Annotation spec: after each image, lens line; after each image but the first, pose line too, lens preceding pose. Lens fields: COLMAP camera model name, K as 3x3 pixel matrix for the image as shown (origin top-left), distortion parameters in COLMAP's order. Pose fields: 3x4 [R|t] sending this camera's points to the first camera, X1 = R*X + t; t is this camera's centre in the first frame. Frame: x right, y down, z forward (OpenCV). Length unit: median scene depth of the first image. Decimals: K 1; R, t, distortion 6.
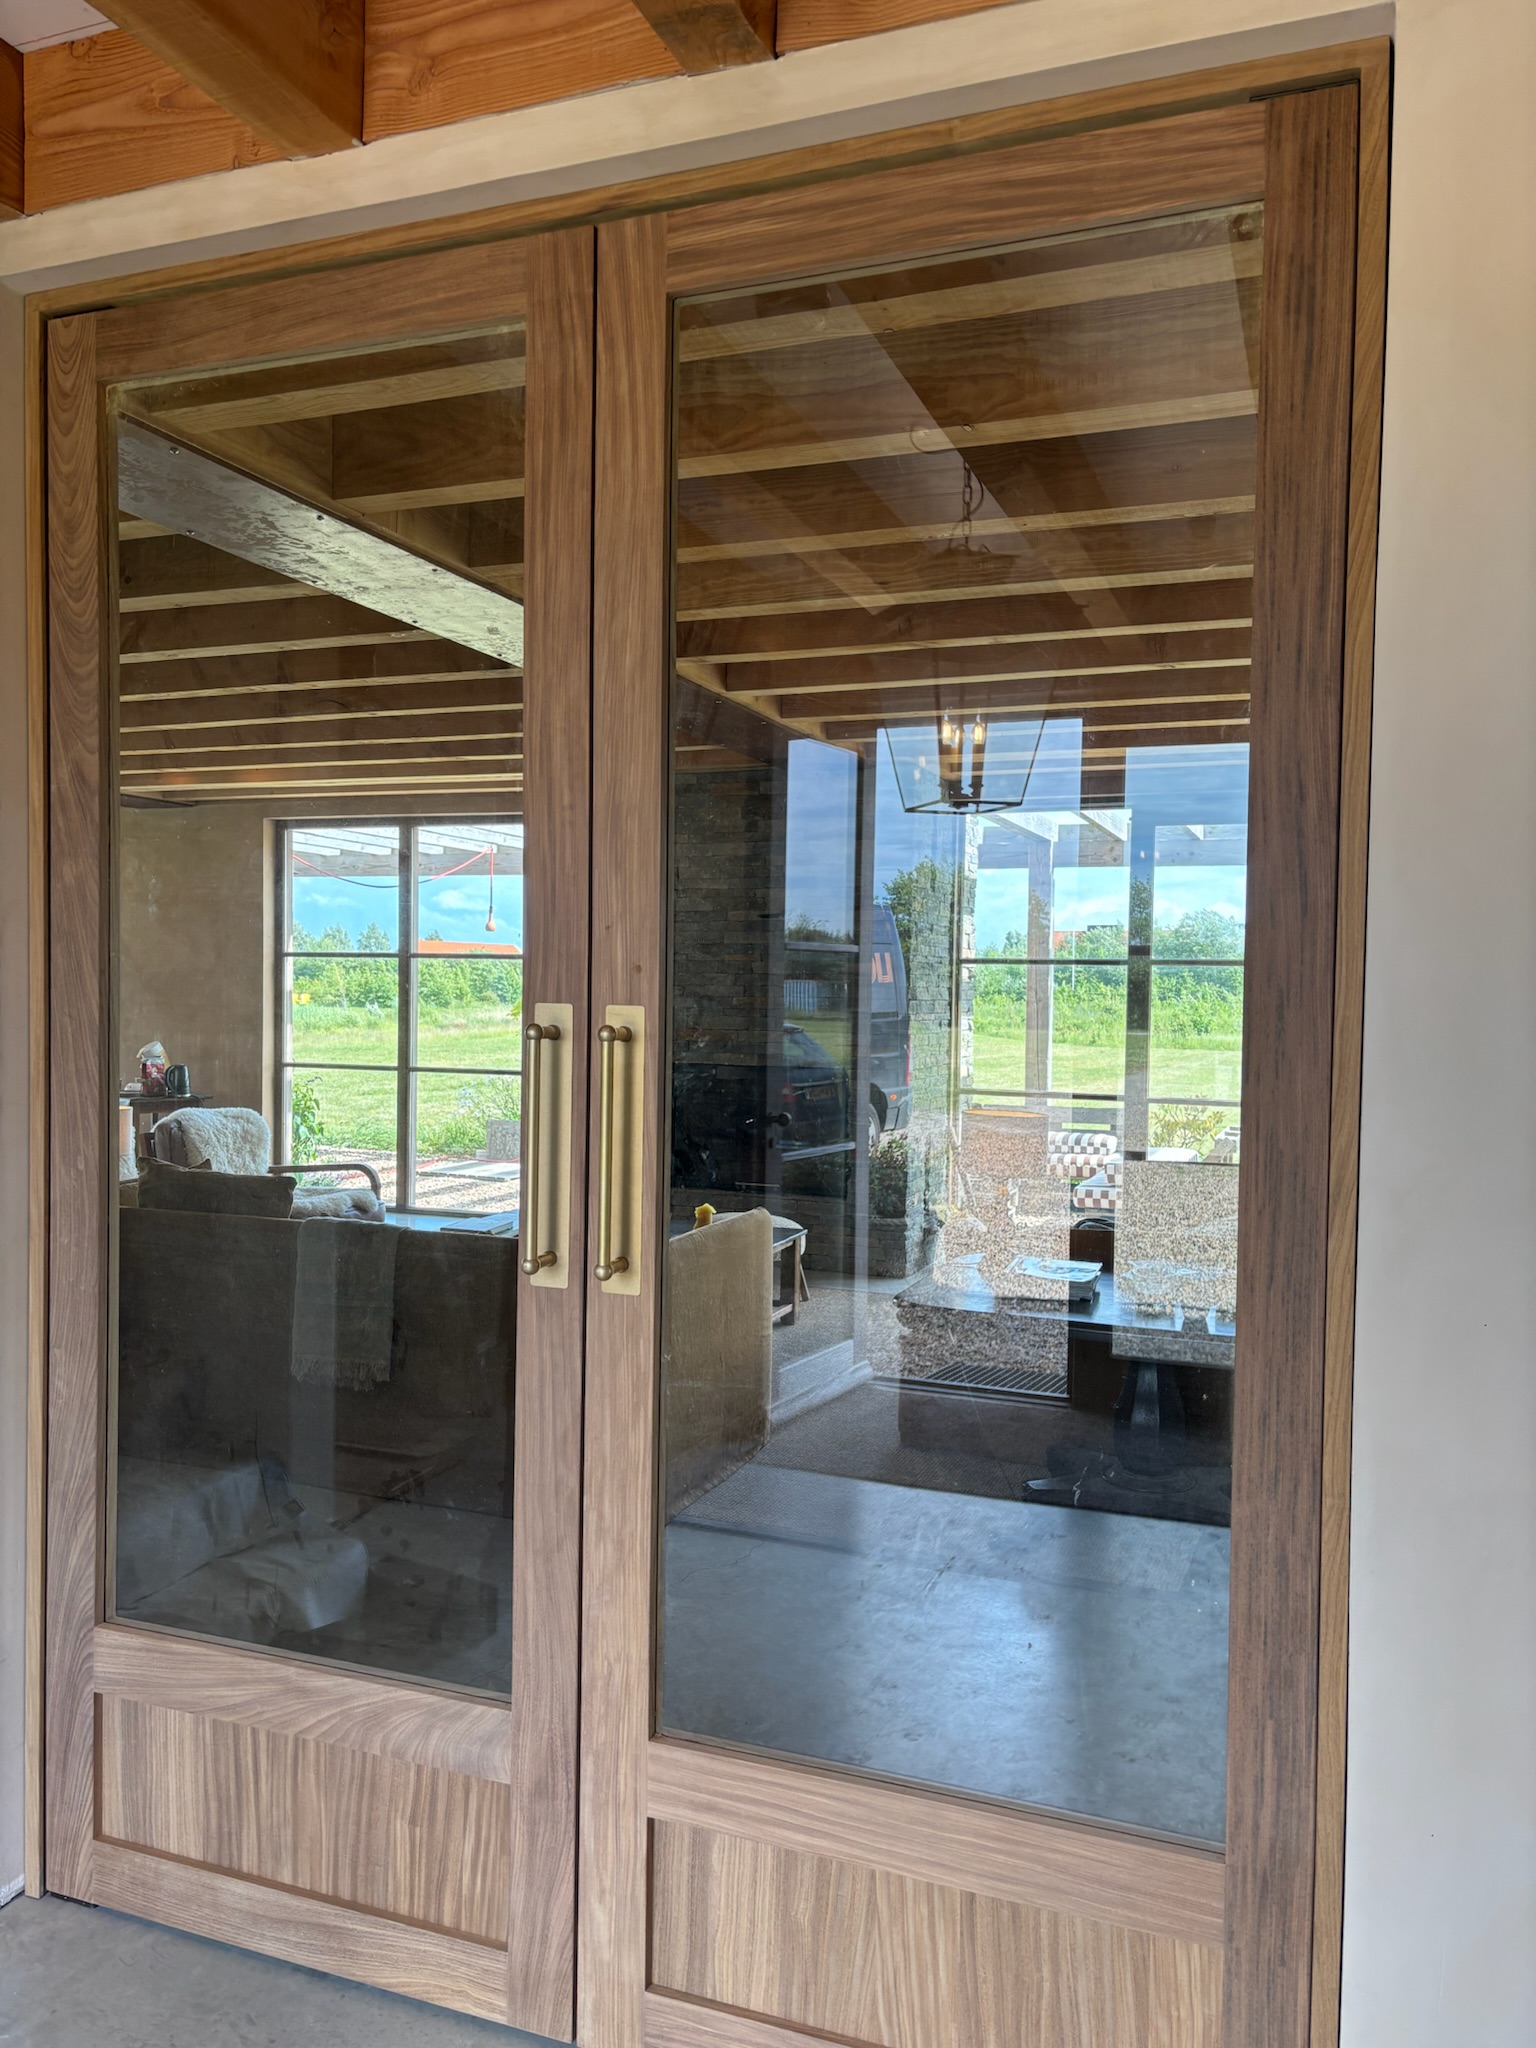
lens RADIAL K [[1548.7, 0, 765.7], [0, 1548.7, 1027.8], [0, 0, 1]] dist [0.051744, -0.047402]
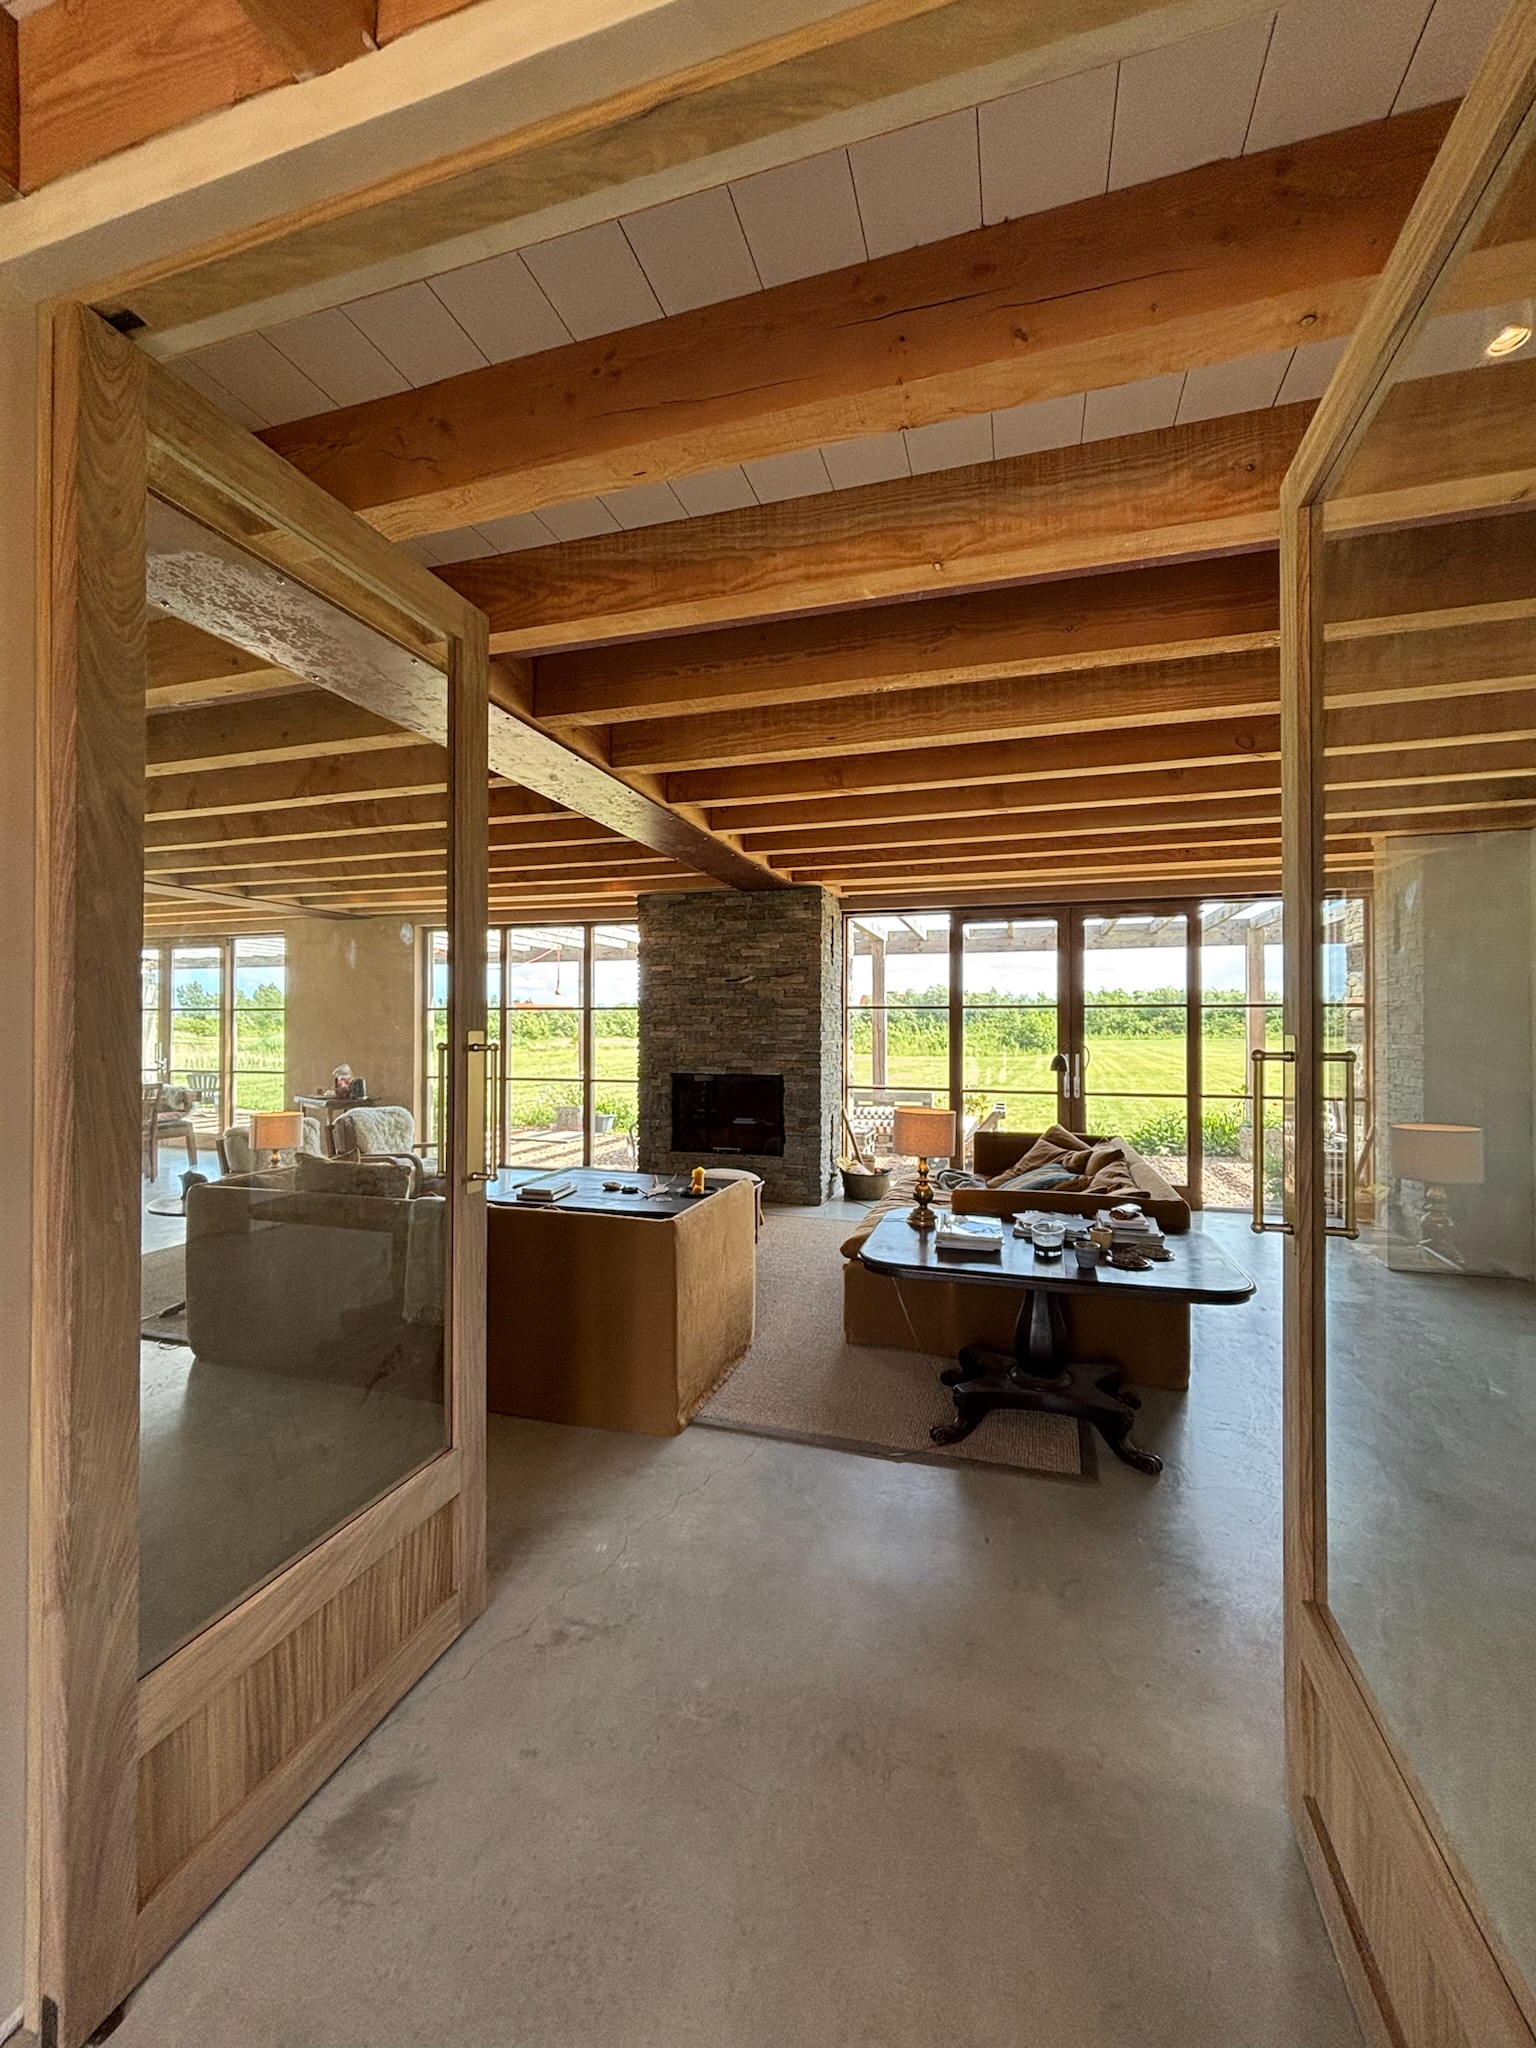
lens RADIAL K [[824.2, 0, 764.9], [0, 824.2, 1021.5], [0, 0, 1]] dist [0.005111, 0.002016]
pose [[0.997599, -0.012282, 0.068158, -0.071241], [0.014458, 0.999398, -0.031531, -0.007783], [-0.067729, 0.032440, 0.997176, 0.471025]]
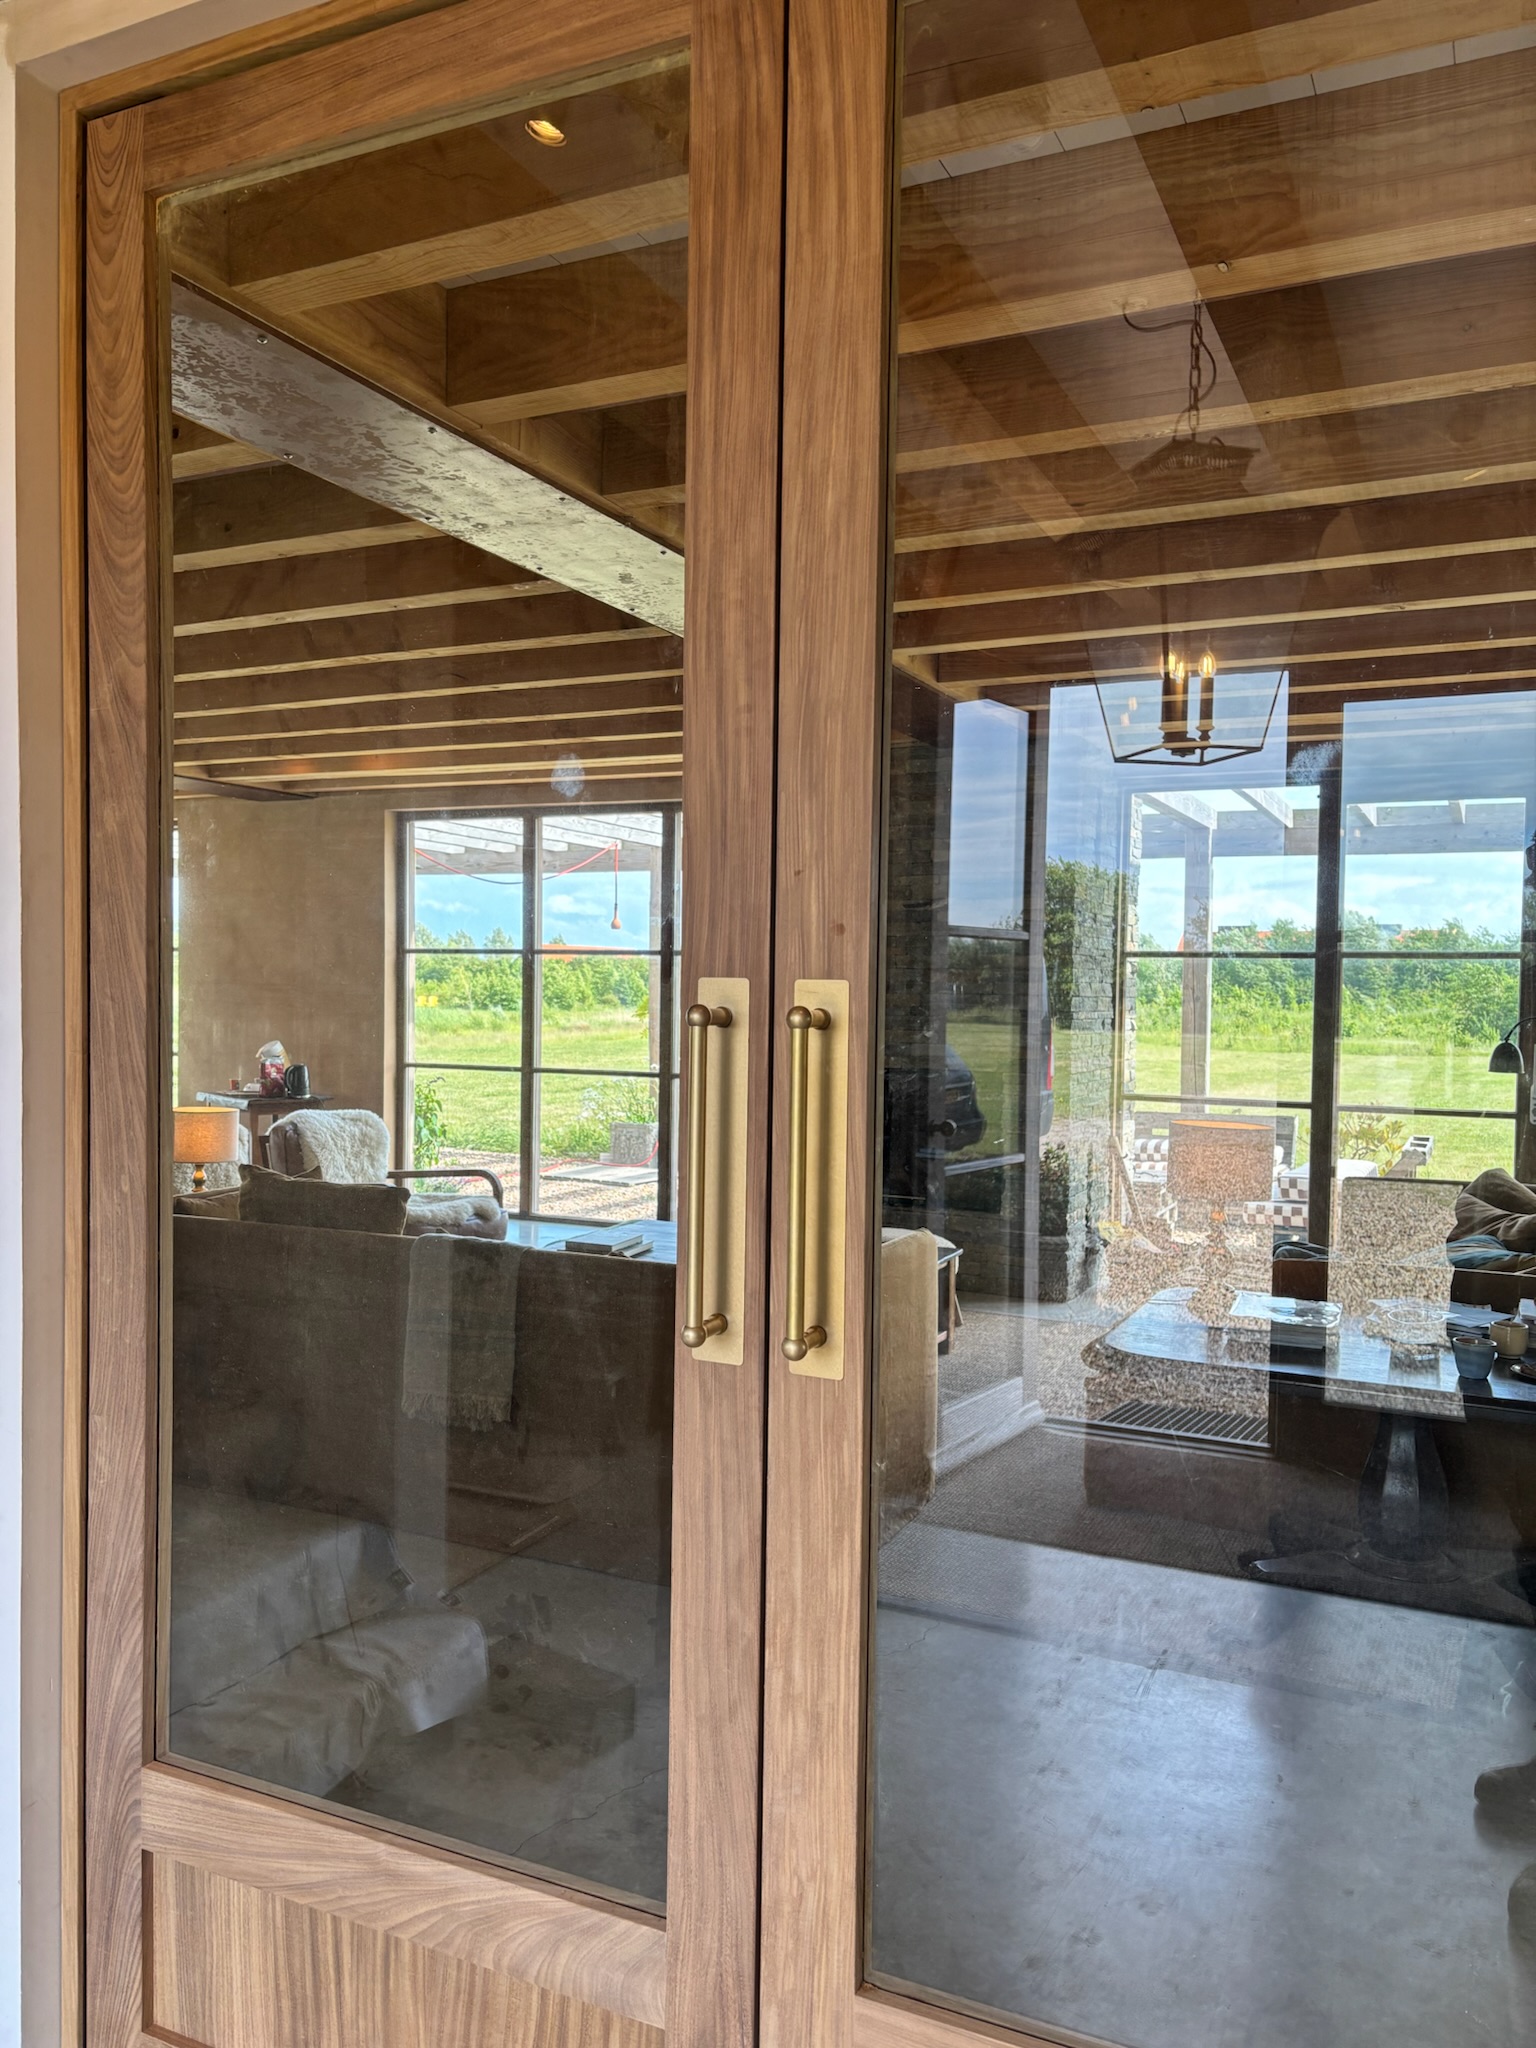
lens RADIAL K [[1548.7, 0, 752.1], [0, 1548.7, 1034.3], [0, 0, 1]] dist [0.051744, -0.047402]
pose [[0.996392, 0.002120, -0.084848, -0.052736], [-0.001944, 0.999996, 0.002153, 0.008273], [0.084852, -0.001981, 0.996392, 0.231704]]
